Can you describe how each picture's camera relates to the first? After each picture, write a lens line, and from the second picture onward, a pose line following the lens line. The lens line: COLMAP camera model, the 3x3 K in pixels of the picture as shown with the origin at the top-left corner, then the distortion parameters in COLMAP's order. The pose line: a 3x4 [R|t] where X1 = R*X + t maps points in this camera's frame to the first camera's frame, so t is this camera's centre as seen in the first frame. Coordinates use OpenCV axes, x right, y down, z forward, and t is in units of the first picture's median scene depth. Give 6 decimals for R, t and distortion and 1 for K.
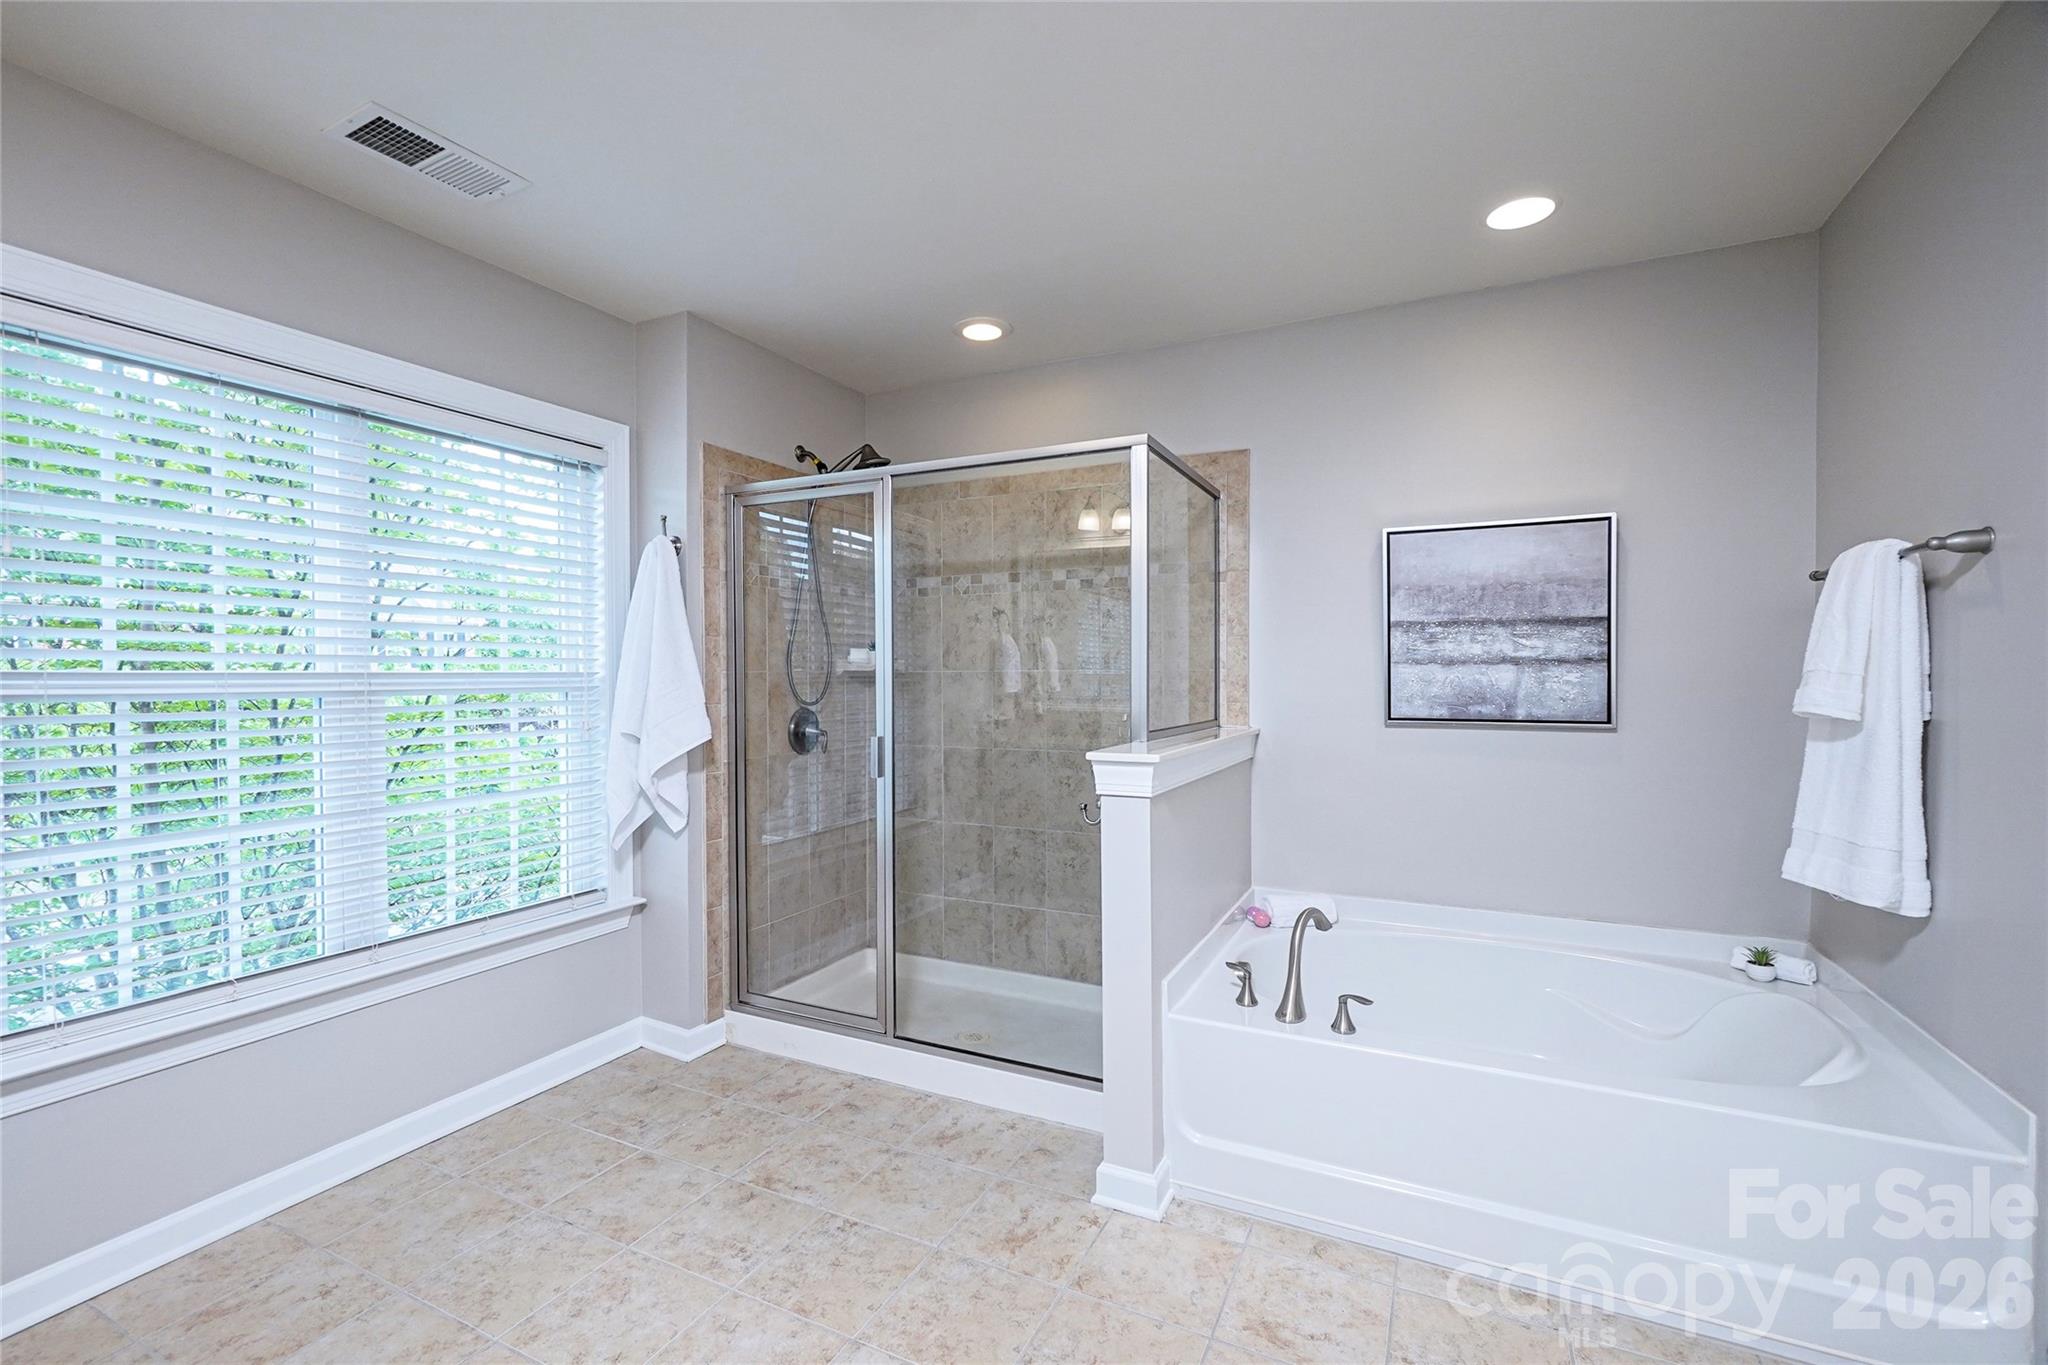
lens RADIAL K [[893.7, 0, 1016.8], [0, 893.7, 682.5], [0, 0, 1]] dist [-0.004292, 0.002221]
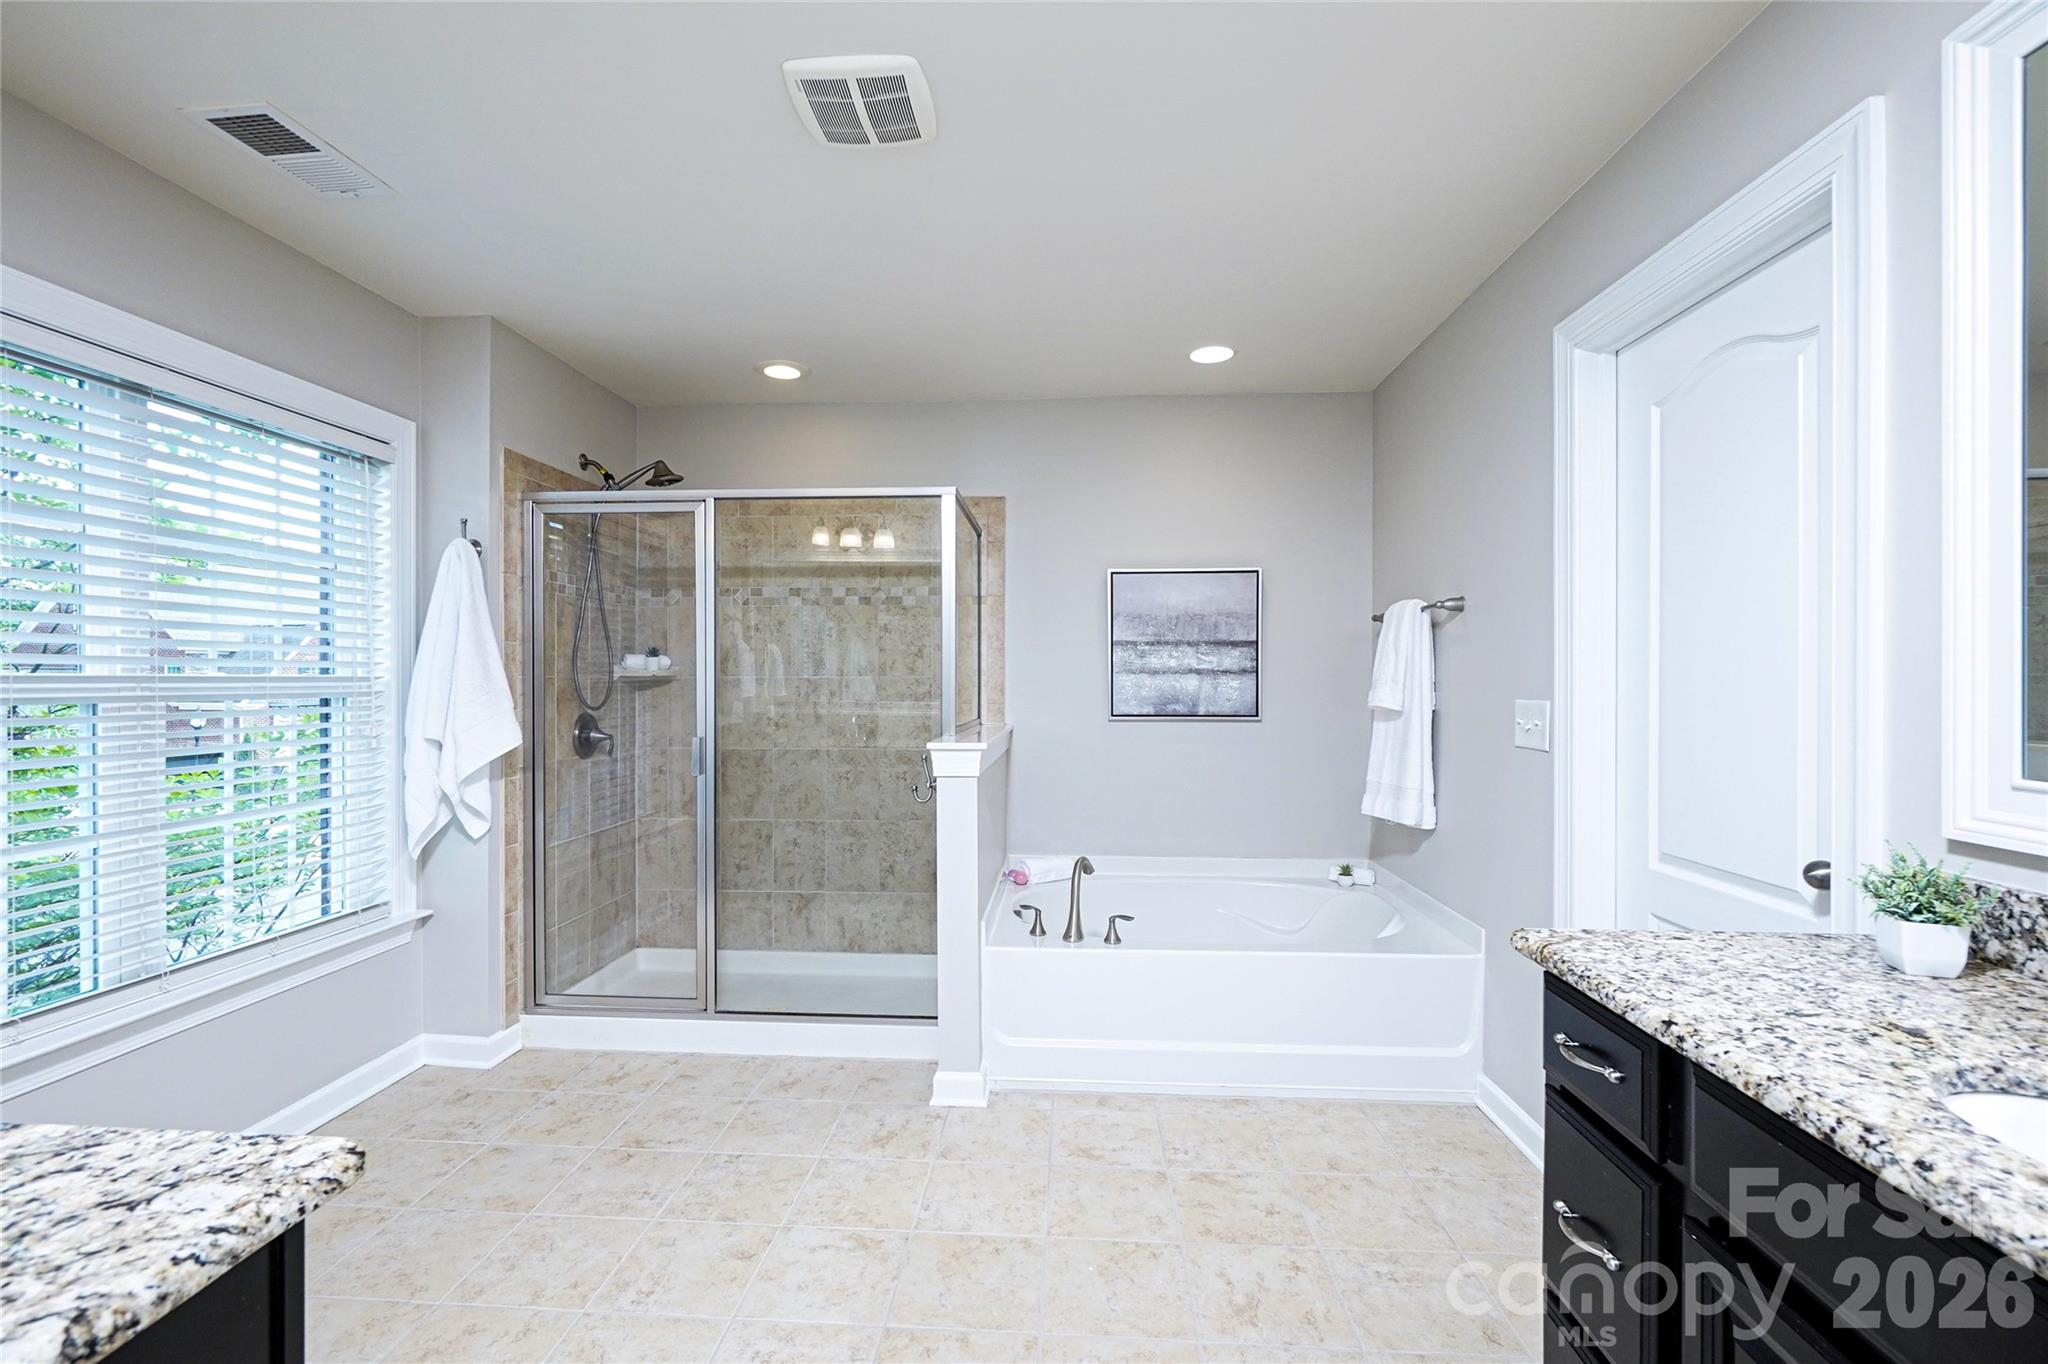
lens RADIAL K [[893.7, 0, 1024.6], [0, 893.7, 681.4], [0, 0, 1]] dist [-0.004292, 0.002221]
pose [[0.922325, 0.002906, 0.386404, -0.212791], [0.000339, 0.999965, -0.008329, 0.001937], [-0.386415, 0.007813, 0.922292, -0.155900]]
